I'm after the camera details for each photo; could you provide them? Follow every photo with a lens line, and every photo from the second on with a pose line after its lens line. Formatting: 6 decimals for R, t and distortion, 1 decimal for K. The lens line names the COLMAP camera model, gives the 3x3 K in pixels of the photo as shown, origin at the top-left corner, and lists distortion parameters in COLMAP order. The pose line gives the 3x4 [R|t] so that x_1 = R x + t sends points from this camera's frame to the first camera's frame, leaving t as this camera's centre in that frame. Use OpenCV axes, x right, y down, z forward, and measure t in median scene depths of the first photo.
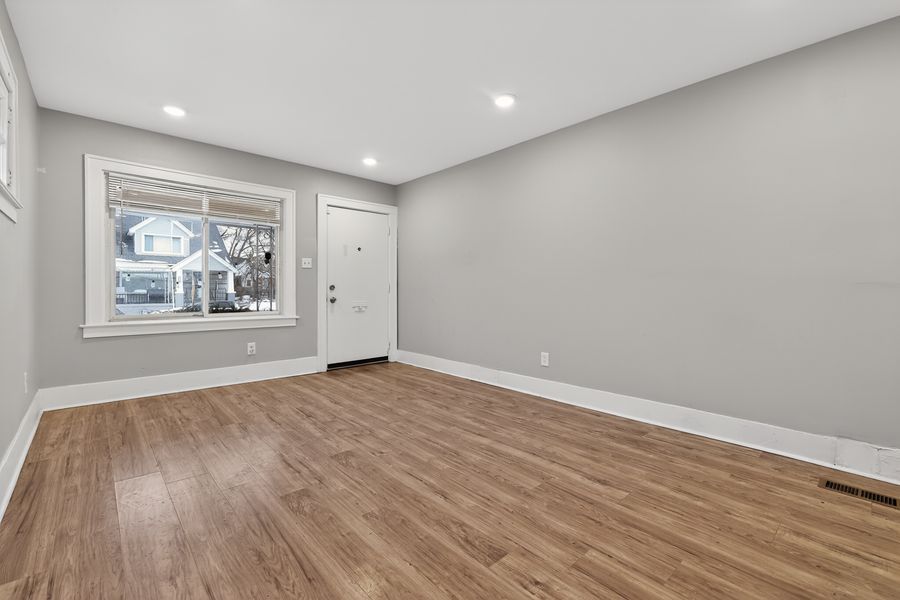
lens RADIAL K [[395.7, 0, 454.8], [0, 395.7, 274.9], [0, 0, 1]] dist [0.007678, 0.001007]
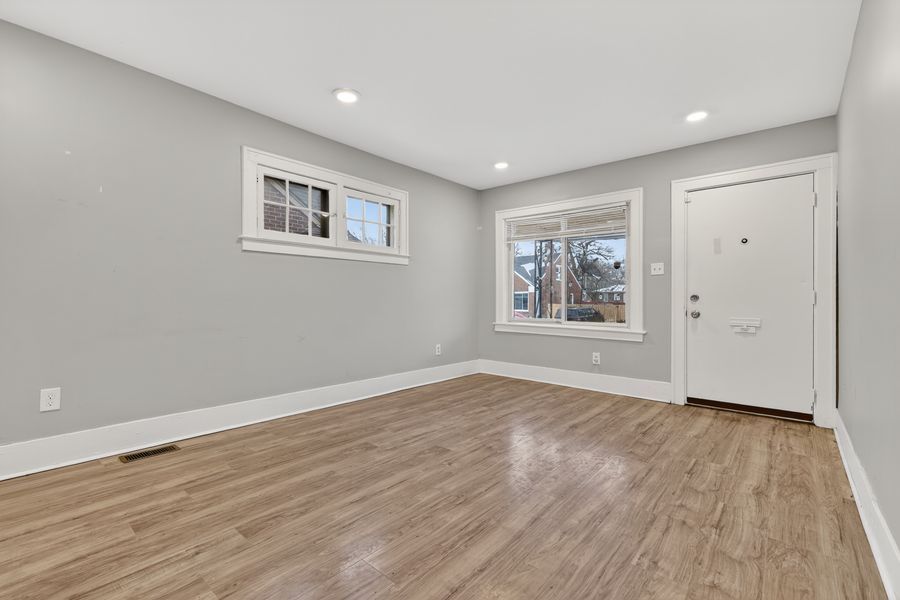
lens RADIAL K [[395.7, 0, 448.4], [0, 395.7, 300.0], [0, 0, 1]] dist [0.007678, 0.001007]
pose [[0.115278, -0.000783, -0.993333, 0.611190], [0.030167, 0.999541, 0.002713, 0.030275], [0.992875, -0.030278, 0.115249, 0.690271]]
